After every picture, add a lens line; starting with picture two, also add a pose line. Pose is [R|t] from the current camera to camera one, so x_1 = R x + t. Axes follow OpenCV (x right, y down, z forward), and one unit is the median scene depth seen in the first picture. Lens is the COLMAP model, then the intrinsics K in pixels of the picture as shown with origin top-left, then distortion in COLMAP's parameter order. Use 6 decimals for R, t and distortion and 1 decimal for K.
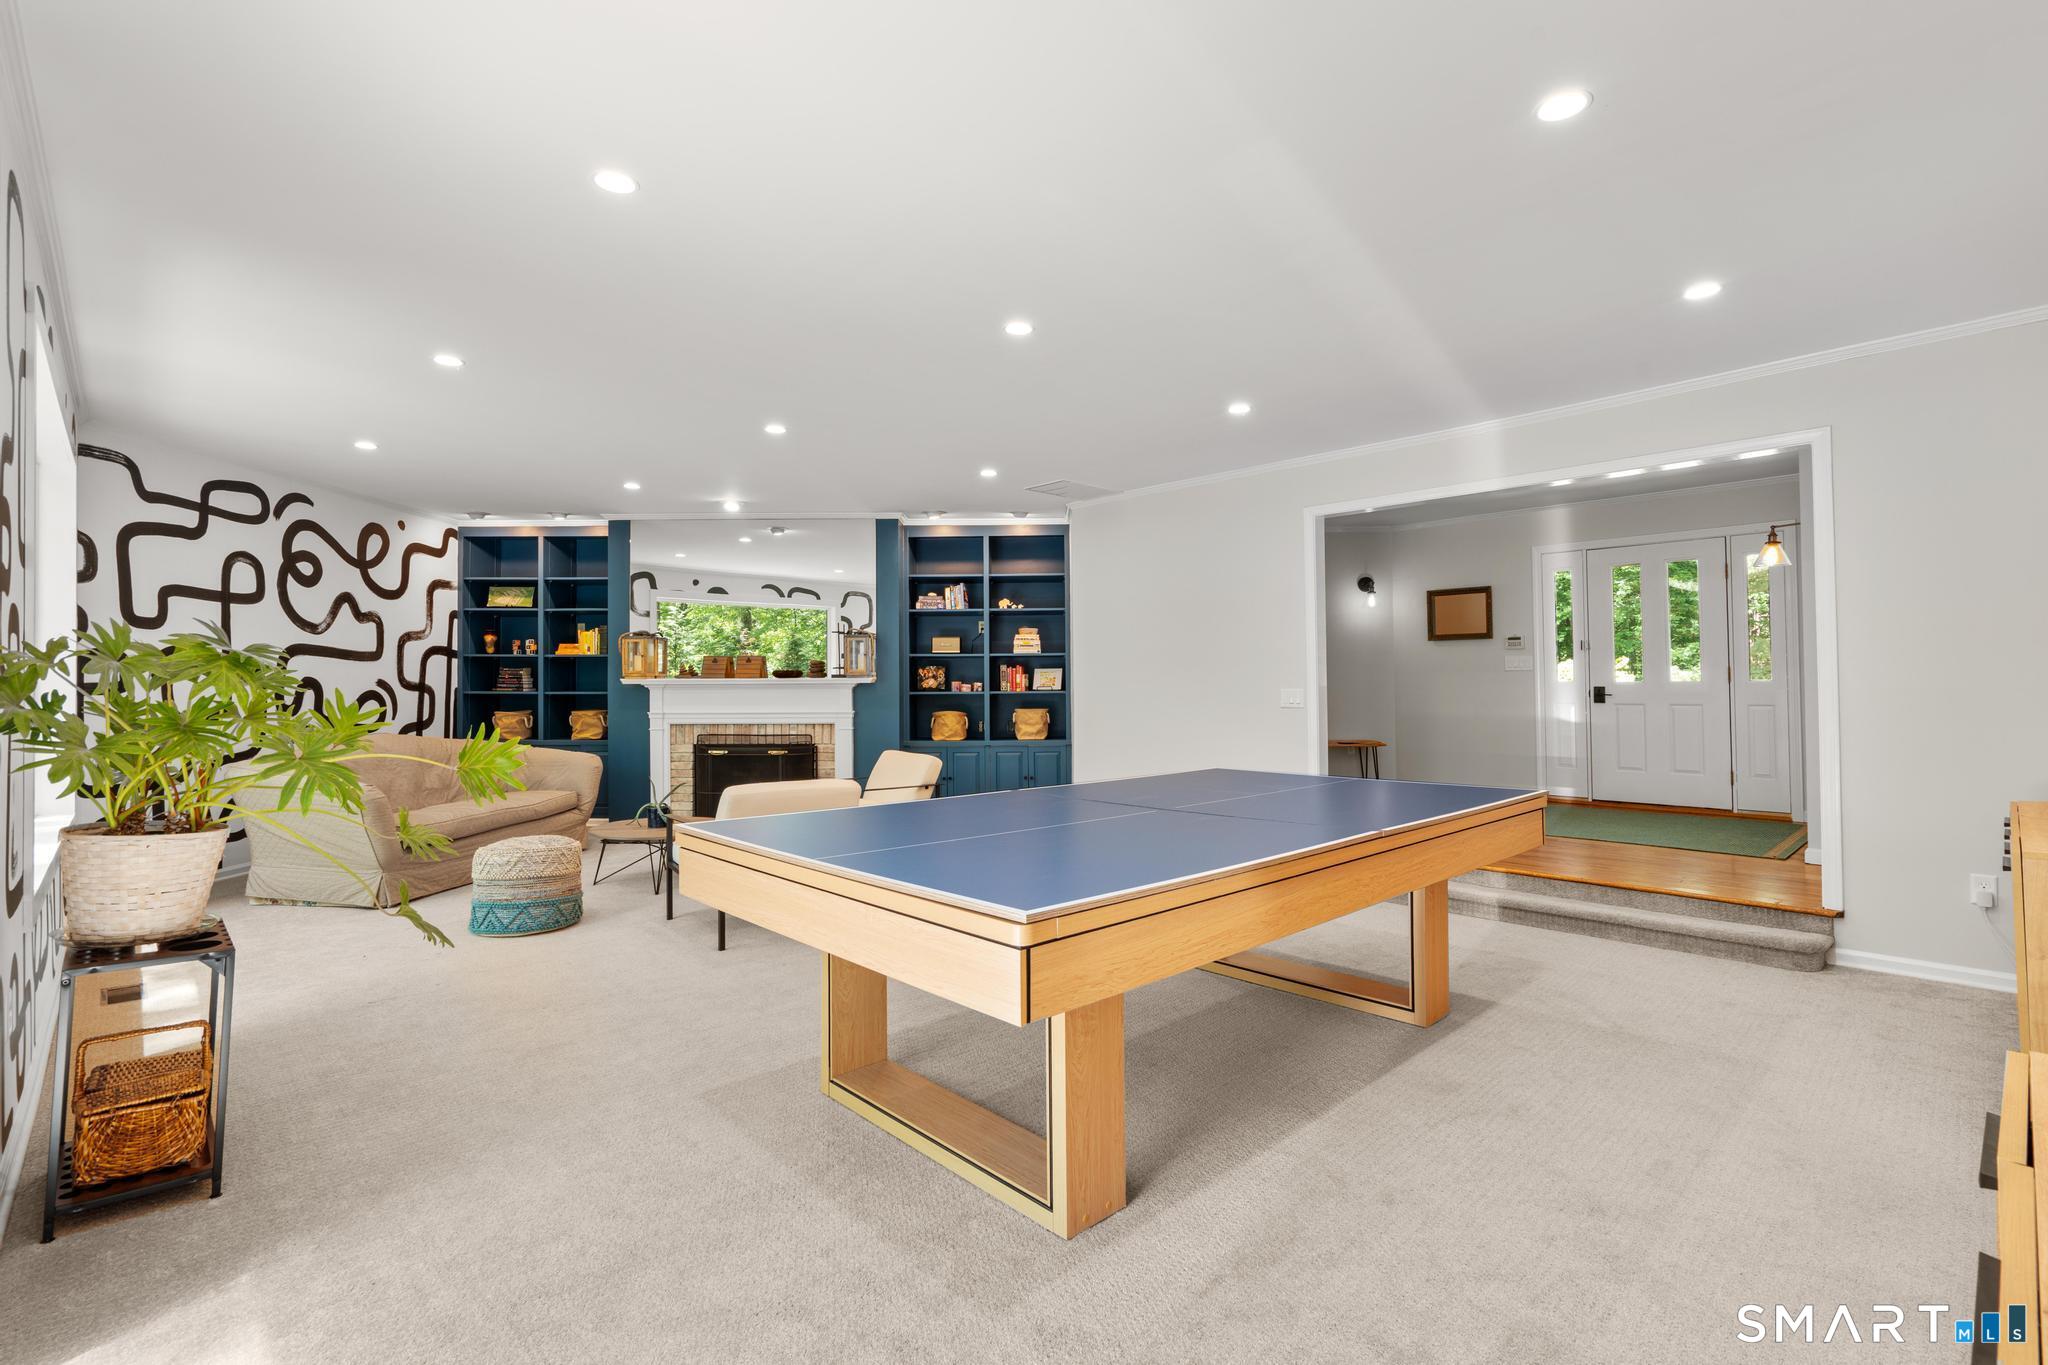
lens RADIAL K [[930.6, 0, 1023.4], [0, 930.6, 669.3], [0, 0, 1]] dist [0.001533, 0.000332]
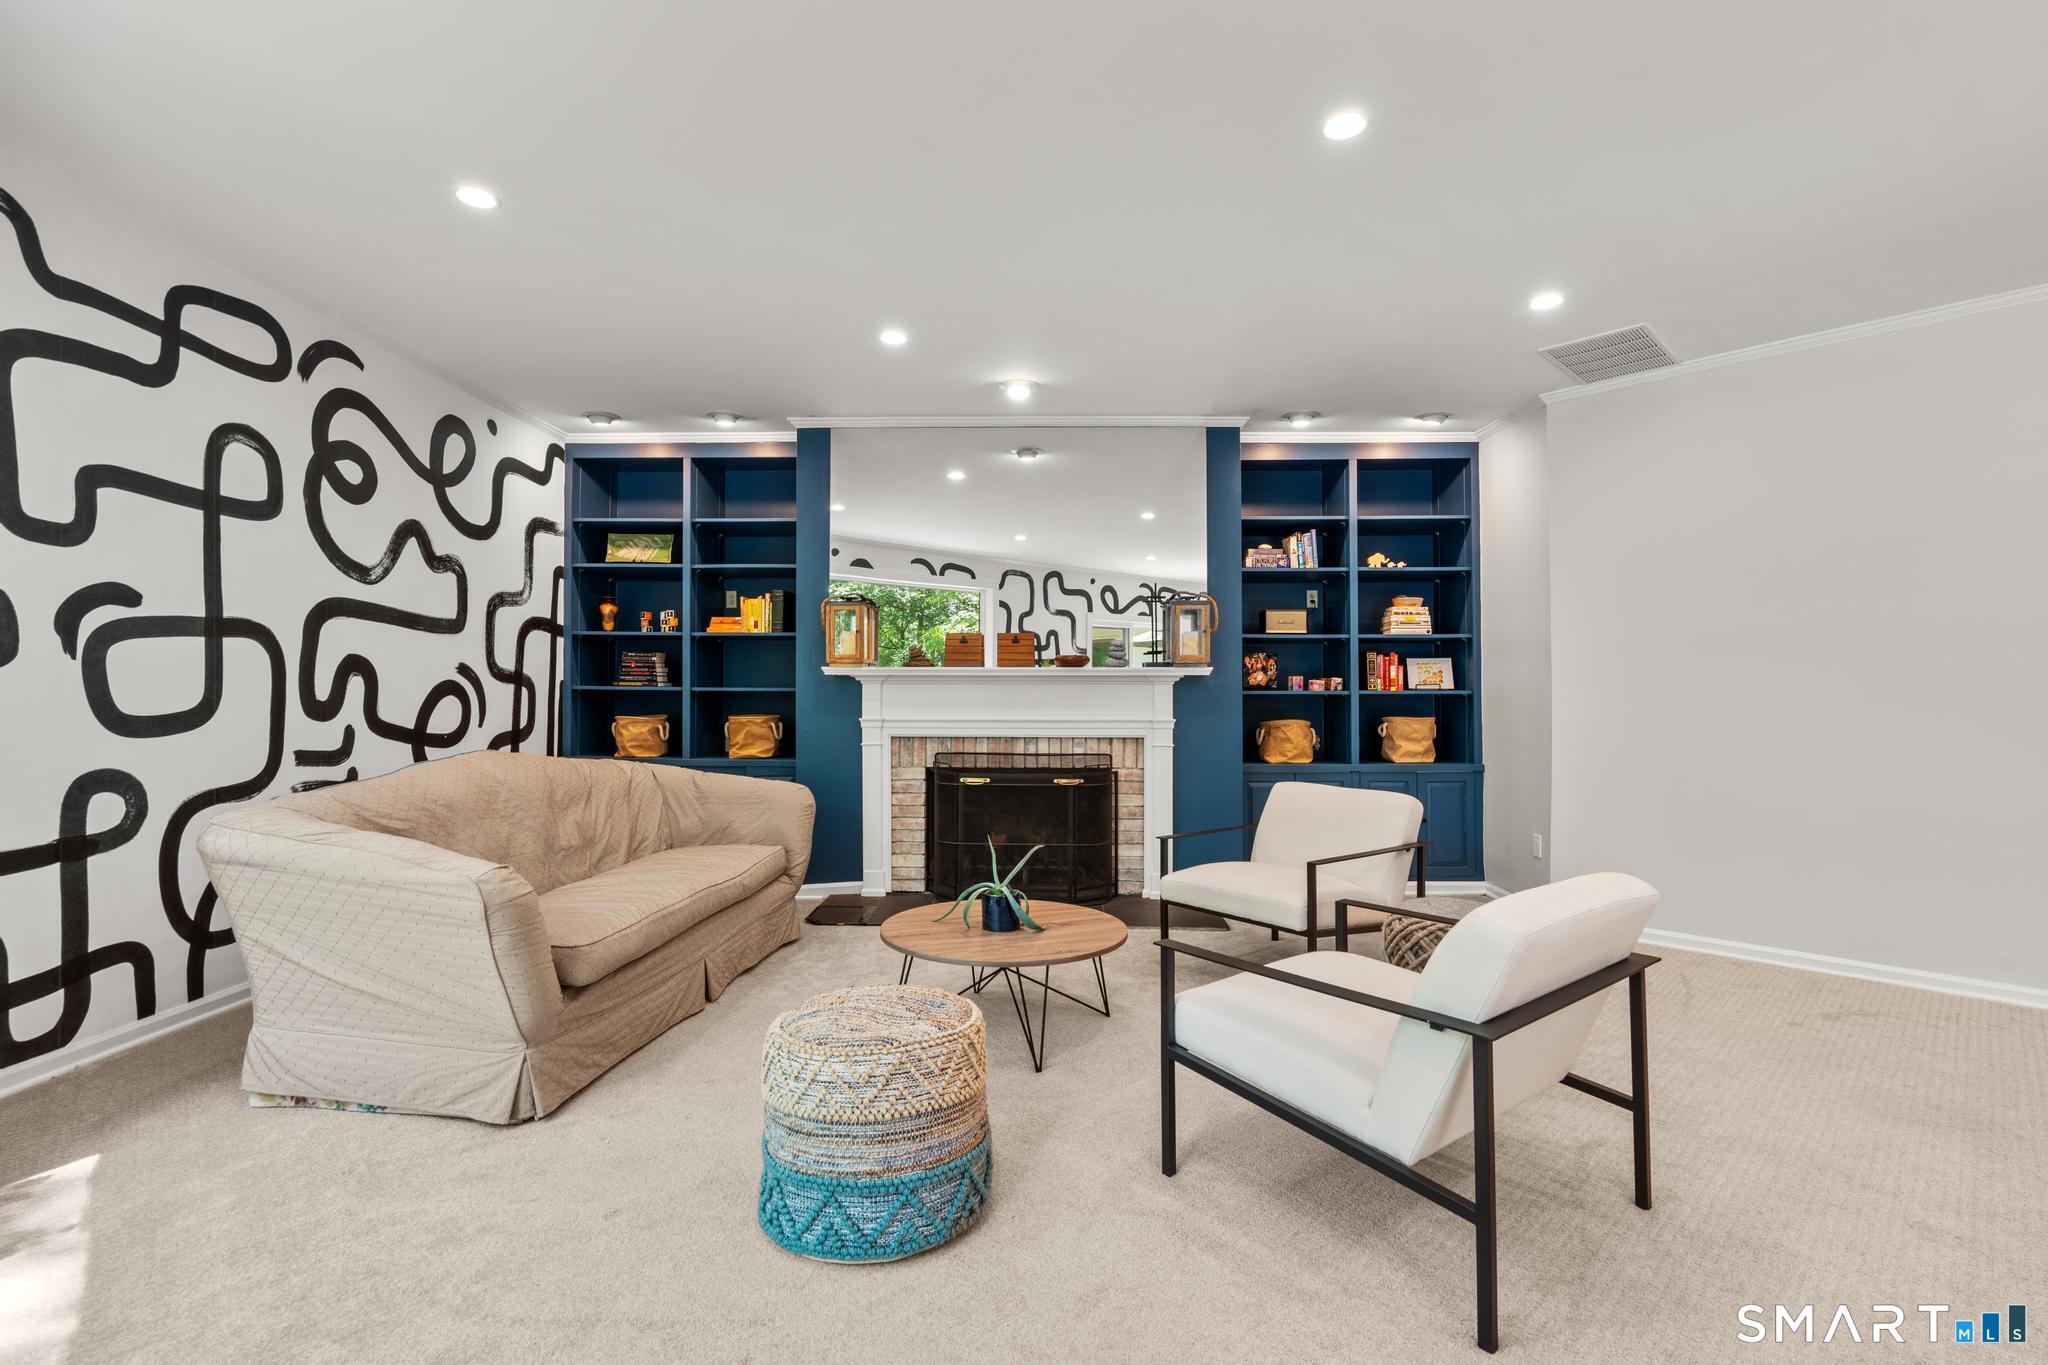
lens RADIAL K [[923.0, 0, 1024.0], [0, 923.0, 682.5], [0, 0, 1]] dist [0.000129, -0.000049]
pose [[0.999964, 0.006588, -0.005369, -0.280219], [-0.006573, 0.999974, 0.002833, 0.018043], [0.005388, -0.002798, 0.999982, 0.343633]]
